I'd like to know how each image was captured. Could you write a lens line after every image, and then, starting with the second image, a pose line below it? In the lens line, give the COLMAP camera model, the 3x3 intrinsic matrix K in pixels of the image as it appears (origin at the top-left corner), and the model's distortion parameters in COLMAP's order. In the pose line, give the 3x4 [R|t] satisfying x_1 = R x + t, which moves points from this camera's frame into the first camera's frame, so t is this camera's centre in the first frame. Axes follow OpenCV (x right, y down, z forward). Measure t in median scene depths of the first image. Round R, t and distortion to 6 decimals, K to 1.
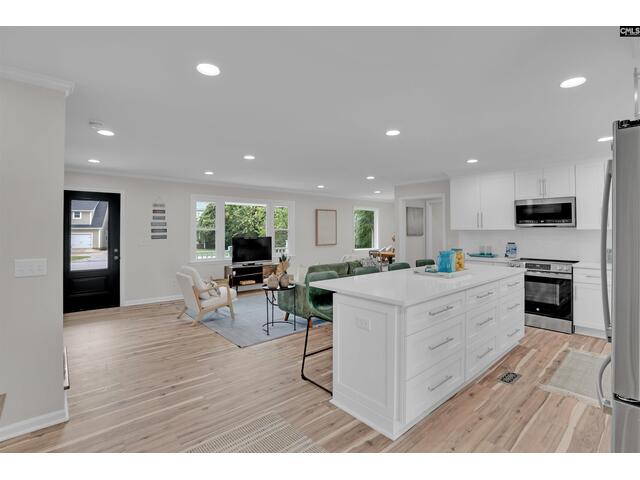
lens RADIAL K [[307.5, 0, 322.3], [0, 307.5, 229.5], [0, 0, 1]] dist [-0.060737, 0.024748]
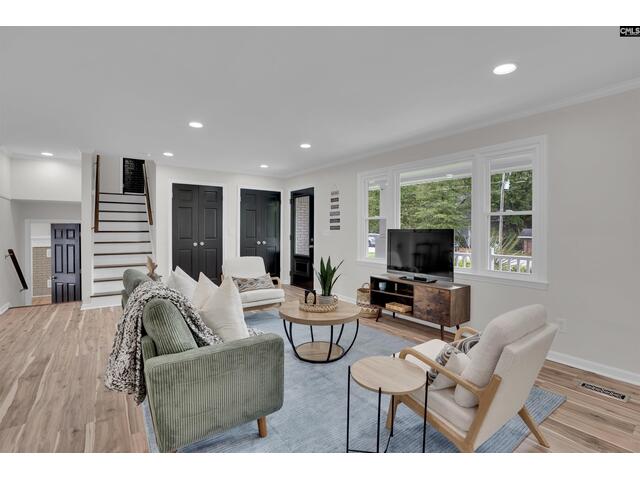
lens RADIAL K [[307.5, 0, 322.3], [0, 307.5, 229.5], [0, 0, 1]] dist [-0.060737, 0.024748]
pose [[-0.086835, 0.002026, -0.996221, 0.463231], [0.002730, 0.999995, 0.001796, 0.033655], [0.996219, -0.002564, -0.086840, 1.231533]]
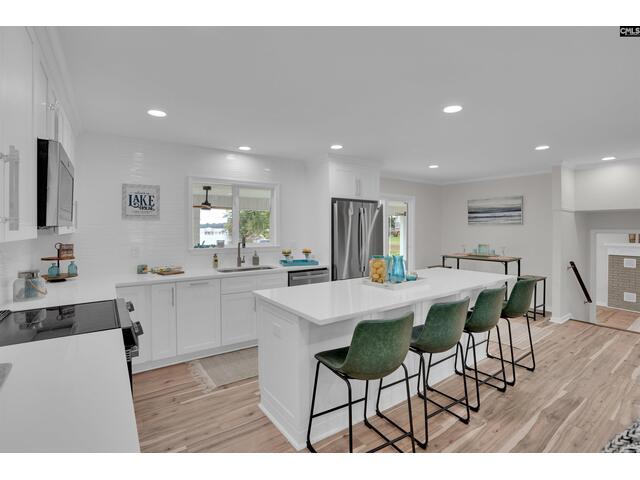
lens RADIAL K [[307.5, 0, 322.3], [0, 307.5, 229.5], [0, 0, 1]] dist [-0.060737, 0.024748]
pose [[-0.995714, -0.000627, 0.092484, 0.326106], [-0.000331, 0.999995, 0.003214, -0.008986], [-0.092485, 0.003170, -0.995709, 1.190158]]
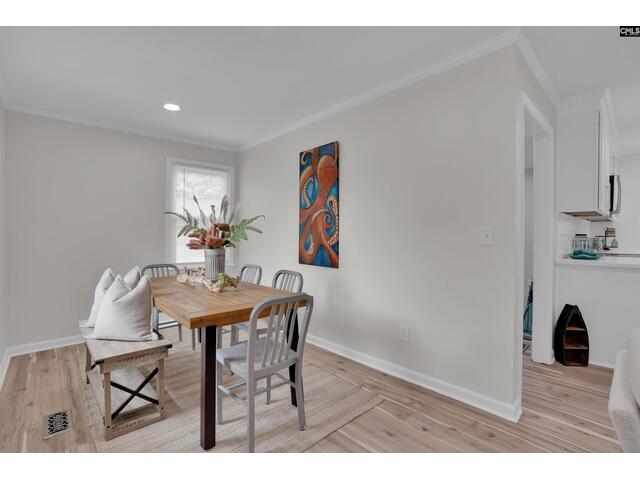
lens RADIAL K [[307.5, 0, 322.3], [0, 307.5, 229.5], [0, 0, 1]] dist [-0.060737, 0.024748]
pose [[-0.042059, 0.010378, 0.999061, -0.043935], [-0.009374, 0.999898, -0.010781, 0.045457], [-0.999071, -0.009819, -0.041957, 1.631815]]
